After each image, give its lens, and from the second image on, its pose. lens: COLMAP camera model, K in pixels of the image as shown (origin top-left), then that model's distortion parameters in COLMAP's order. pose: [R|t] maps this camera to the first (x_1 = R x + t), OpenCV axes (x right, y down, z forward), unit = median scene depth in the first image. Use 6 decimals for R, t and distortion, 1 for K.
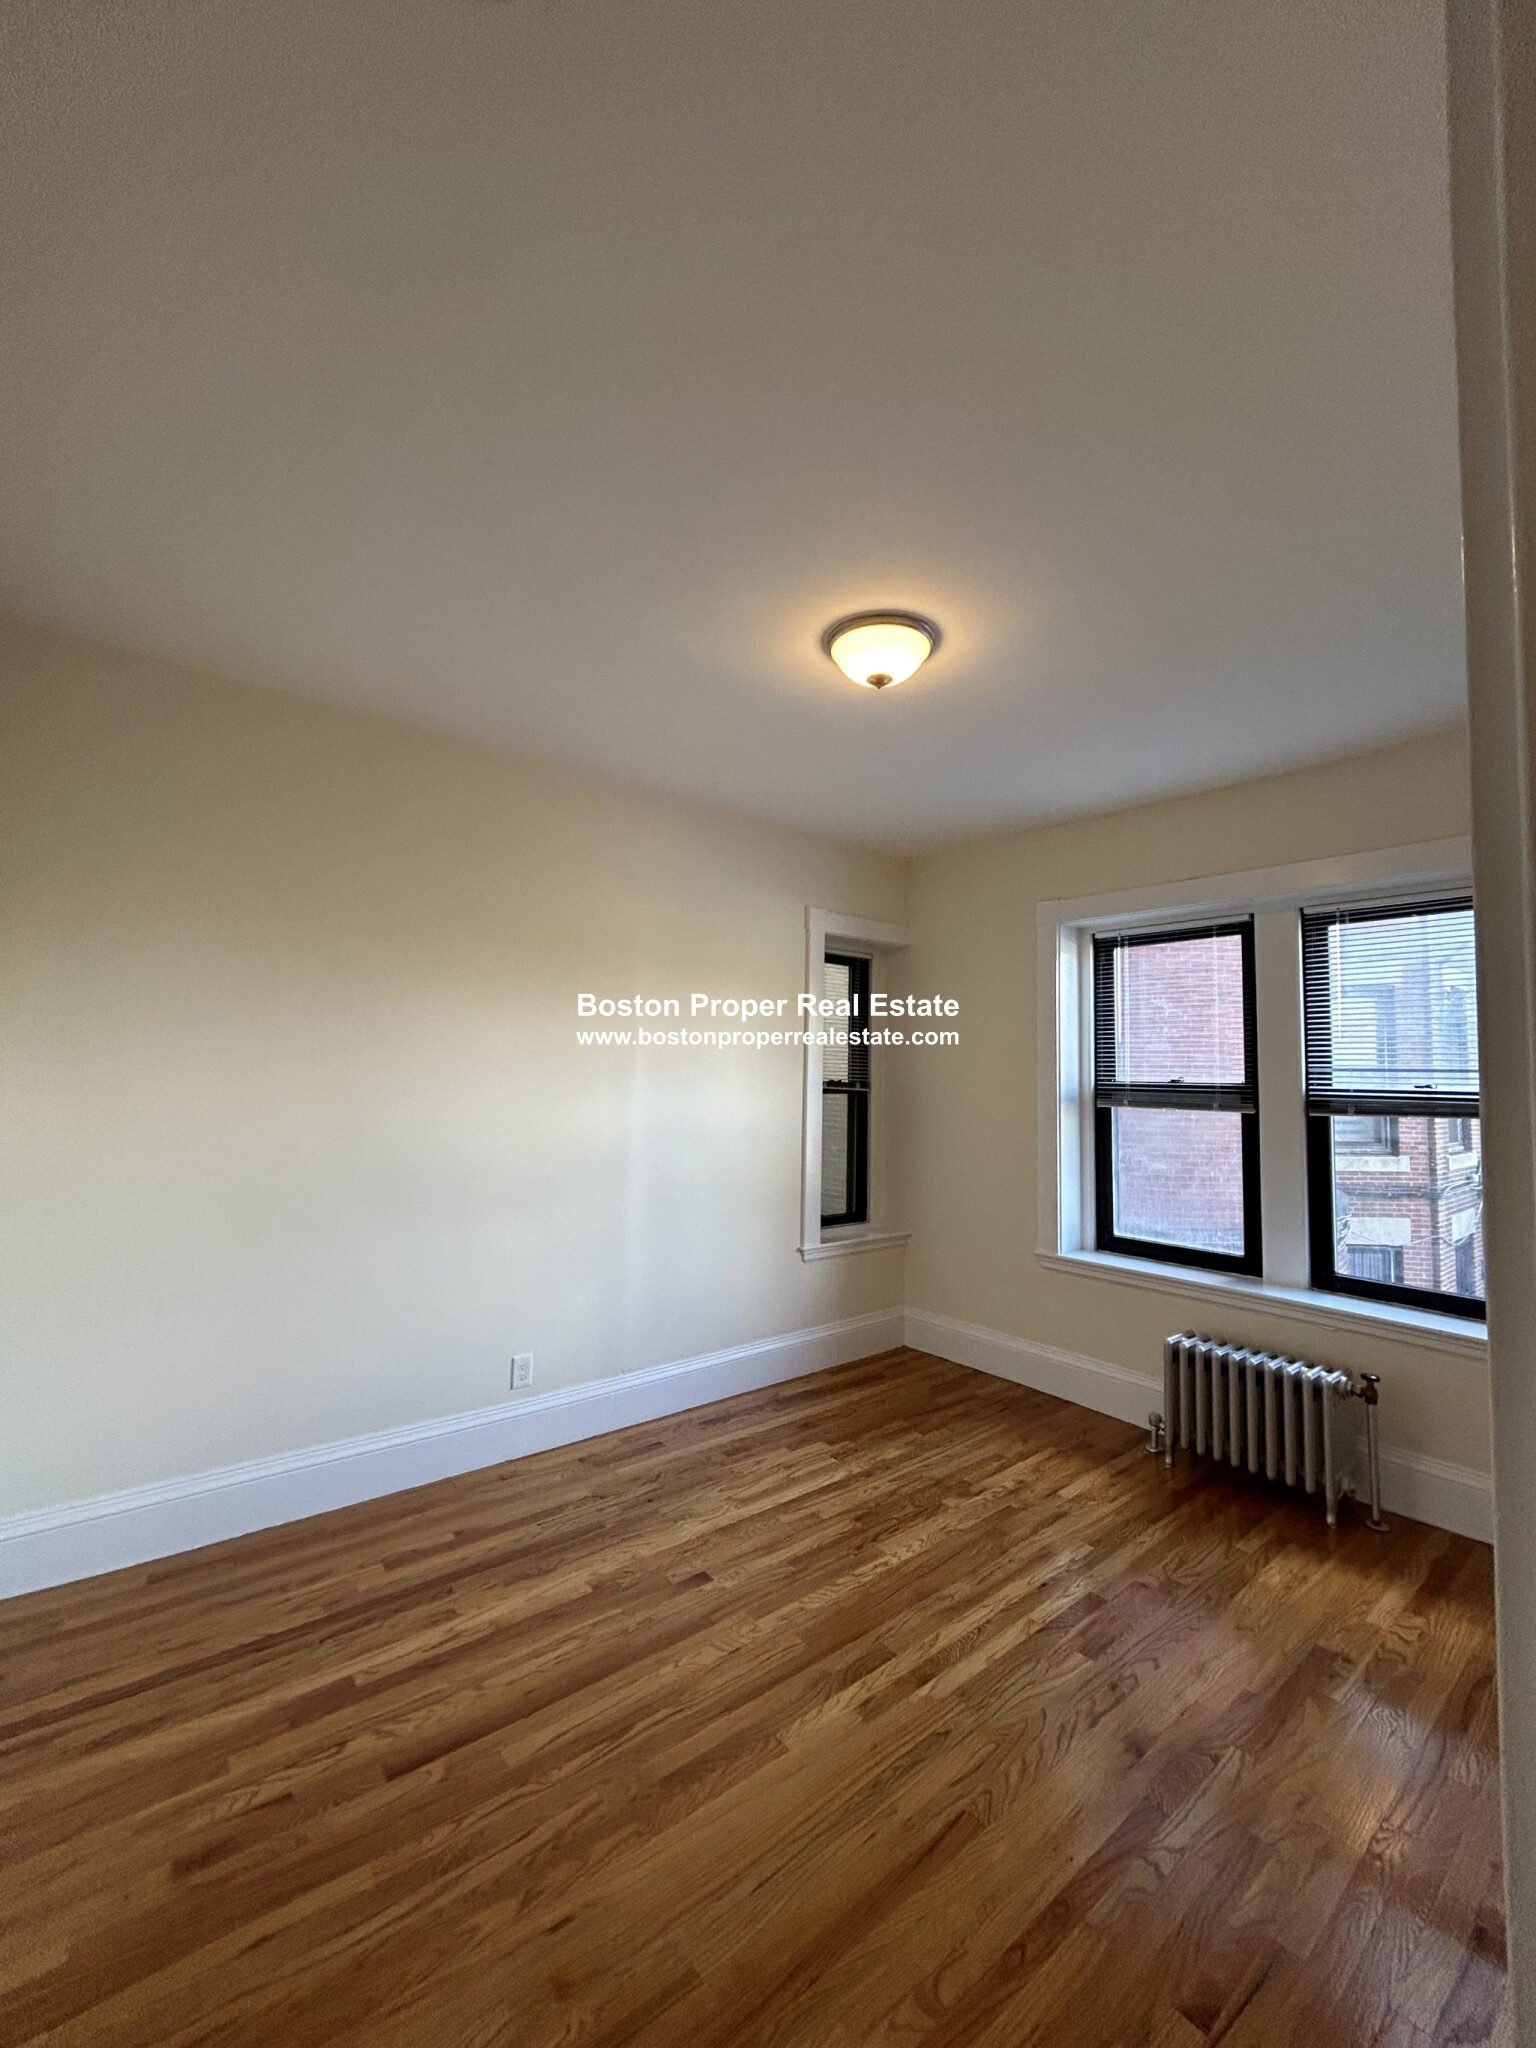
lens RADIAL K [[828.4, 0, 766.6], [0, 828.4, 1021.1], [0, 0, 1]] dist [-0.003273, 0.000224]
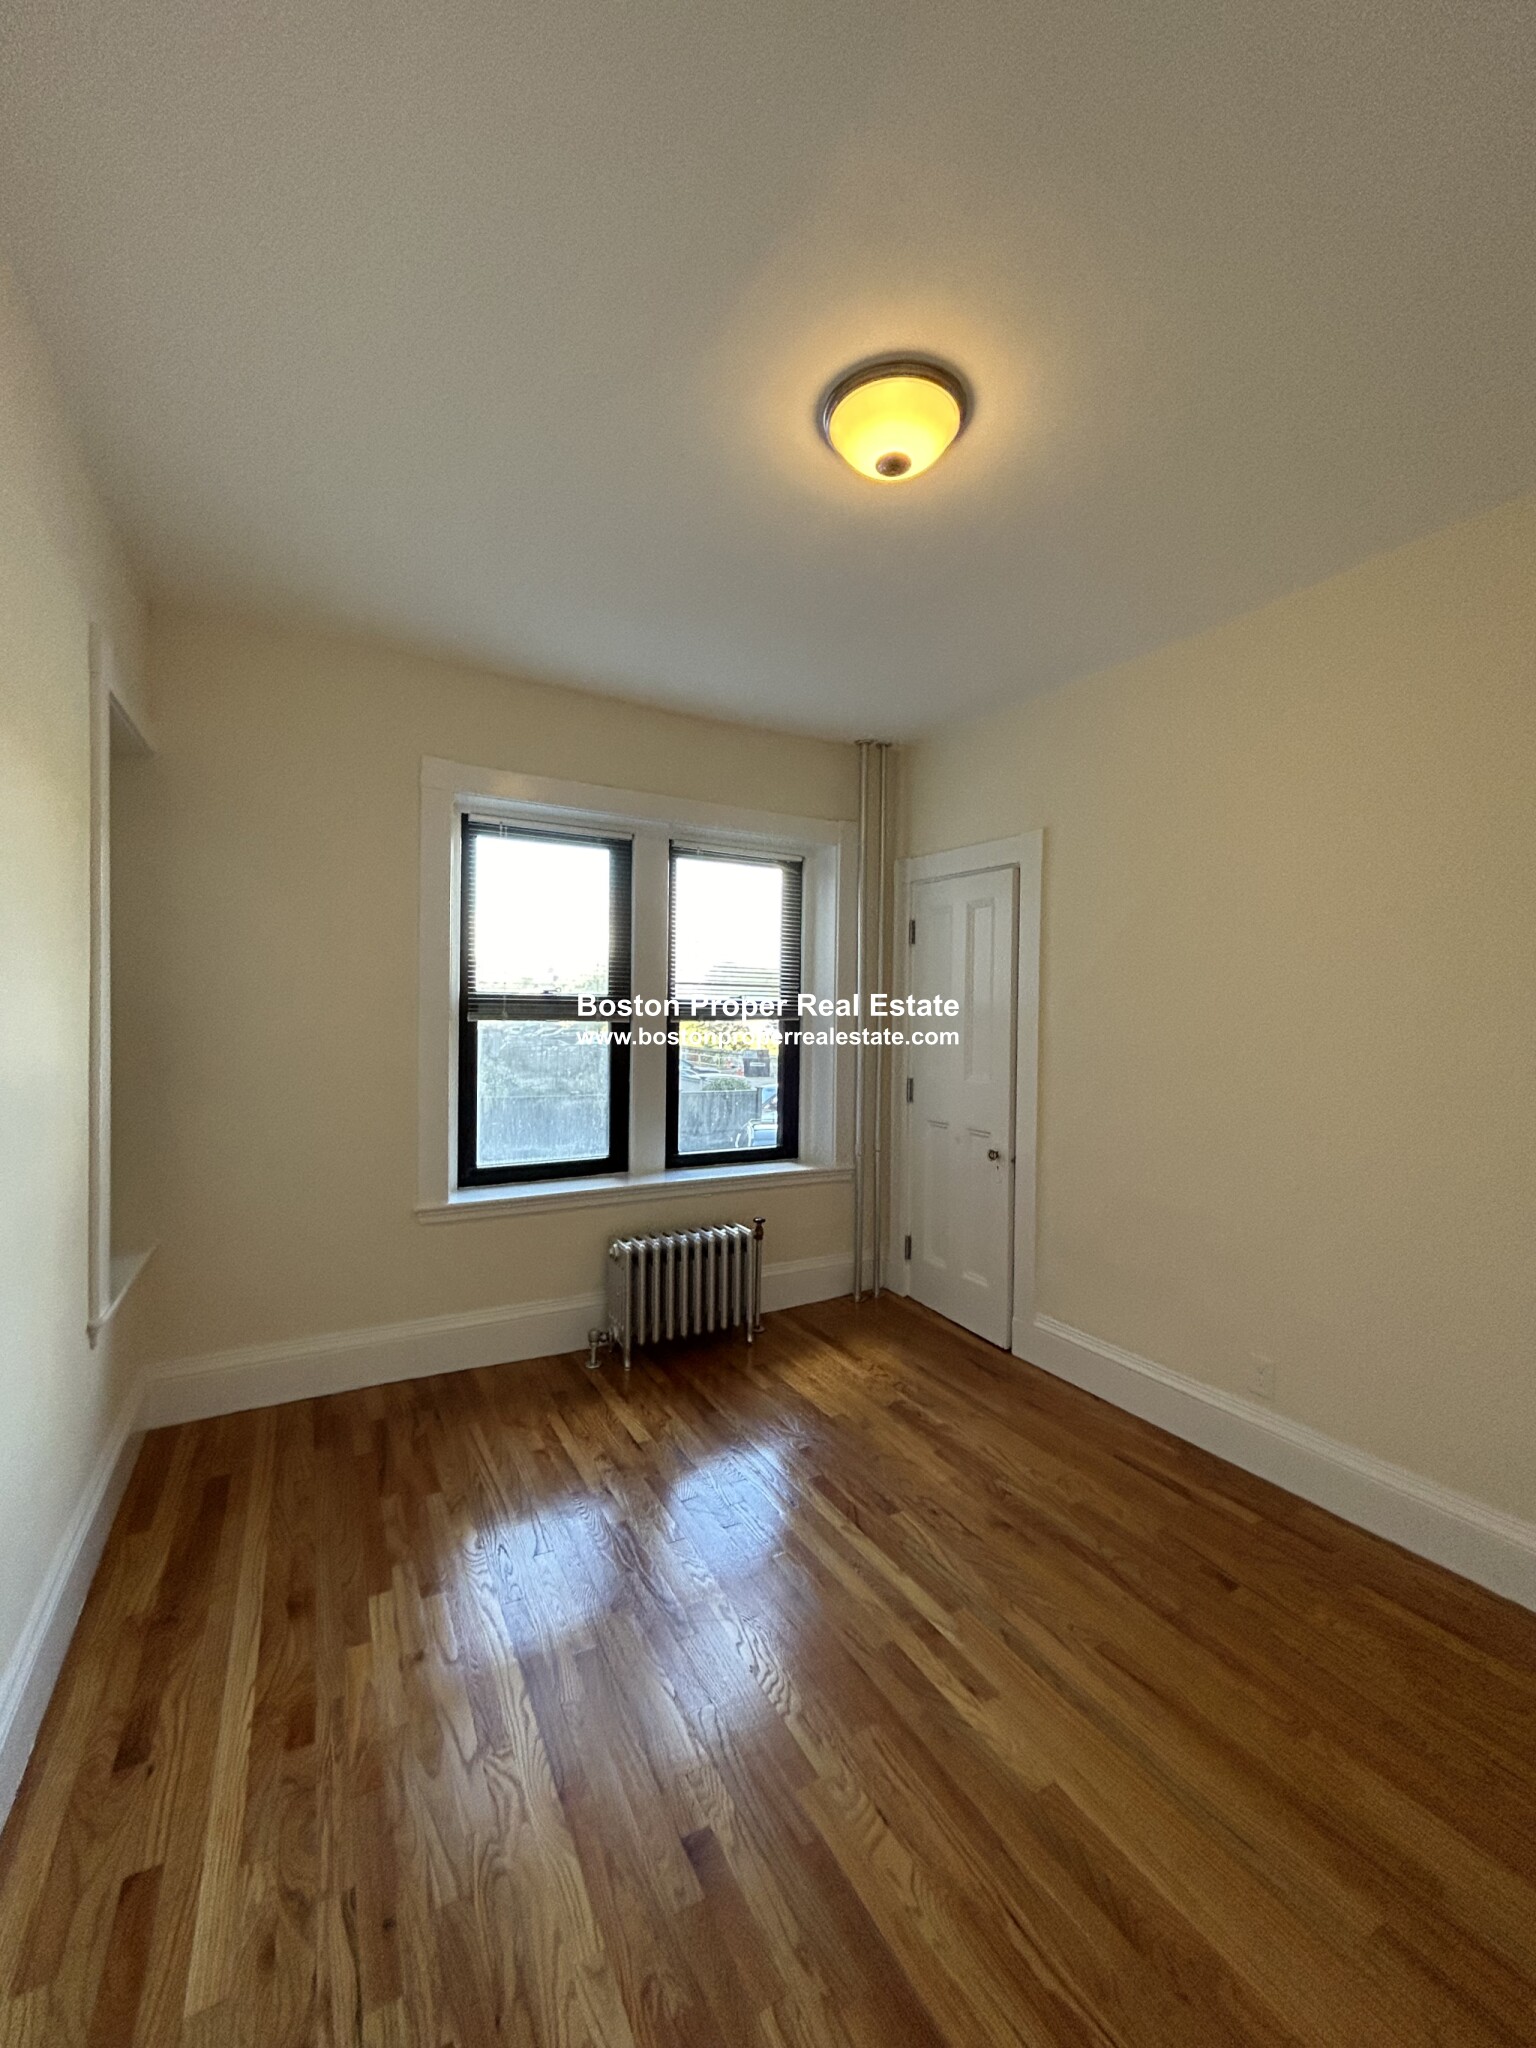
lens RADIAL K [[828.4, 0, 769.2], [0, 828.4, 1025.8], [0, 0, 1]] dist [-0.003273, 0.000224]
pose [[0.177841, -0.033147, 0.983501, -0.449705], [-0.076789, 0.995918, 0.047451, 0.052010], [-0.981059, -0.083961, 0.174570, 0.652808]]
